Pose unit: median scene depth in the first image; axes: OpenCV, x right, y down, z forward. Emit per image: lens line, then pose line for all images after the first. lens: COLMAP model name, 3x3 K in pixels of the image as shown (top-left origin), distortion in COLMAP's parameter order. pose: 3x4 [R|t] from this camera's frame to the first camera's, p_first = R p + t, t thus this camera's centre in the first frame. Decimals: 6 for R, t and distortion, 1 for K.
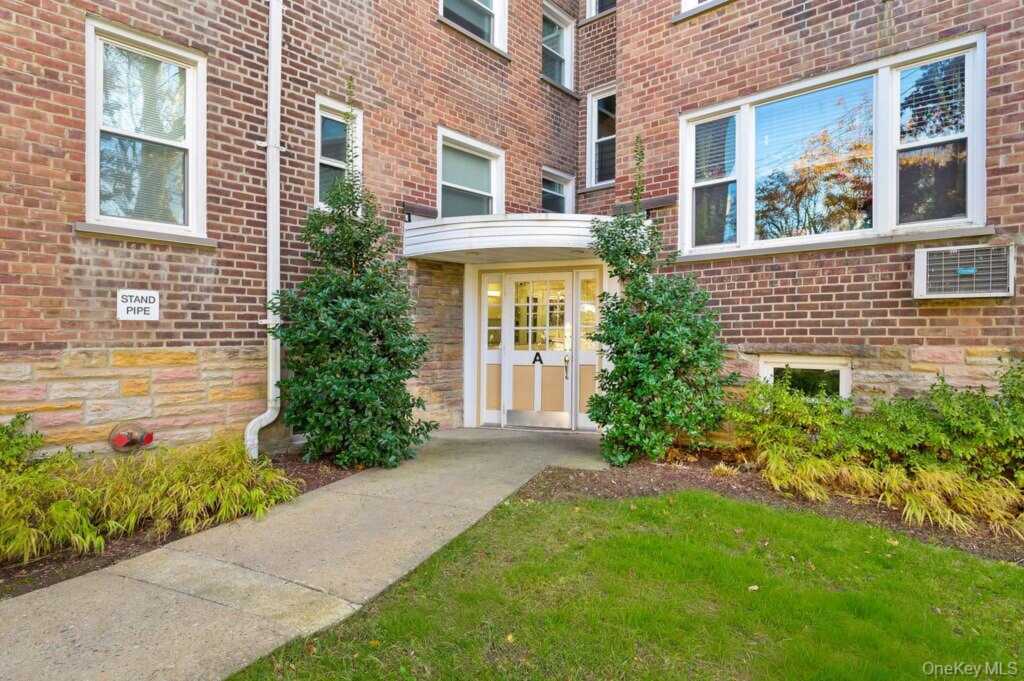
lens RADIAL K [[552.5, 0, 521.3], [0, 552.5, 342.4], [0, 0, 1]] dist [0.007800, -0.001358]
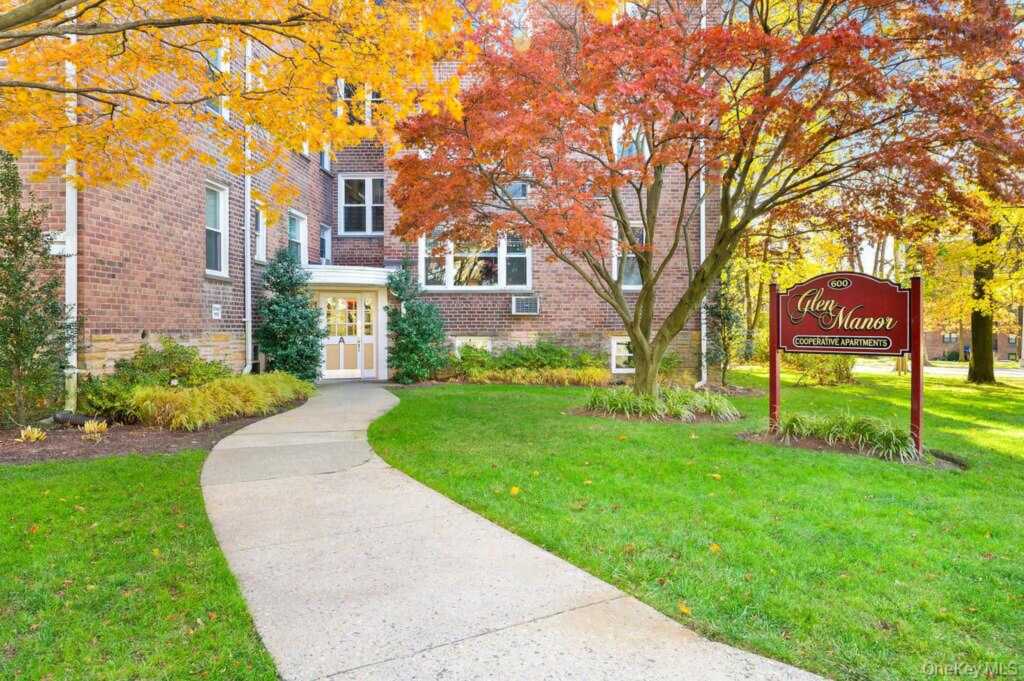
lens RADIAL K [[640.0, 0, 511.9], [0, 640.0, 338.4], [0, 0, 1]] dist [-0.011360, -0.001264]
pose [[0.794408, -0.006255, 0.607352, -1.169274], [0.007223, 0.999974, 0.000851, 0.035915], [-0.607342, 0.003711, 0.794432, -1.457409]]
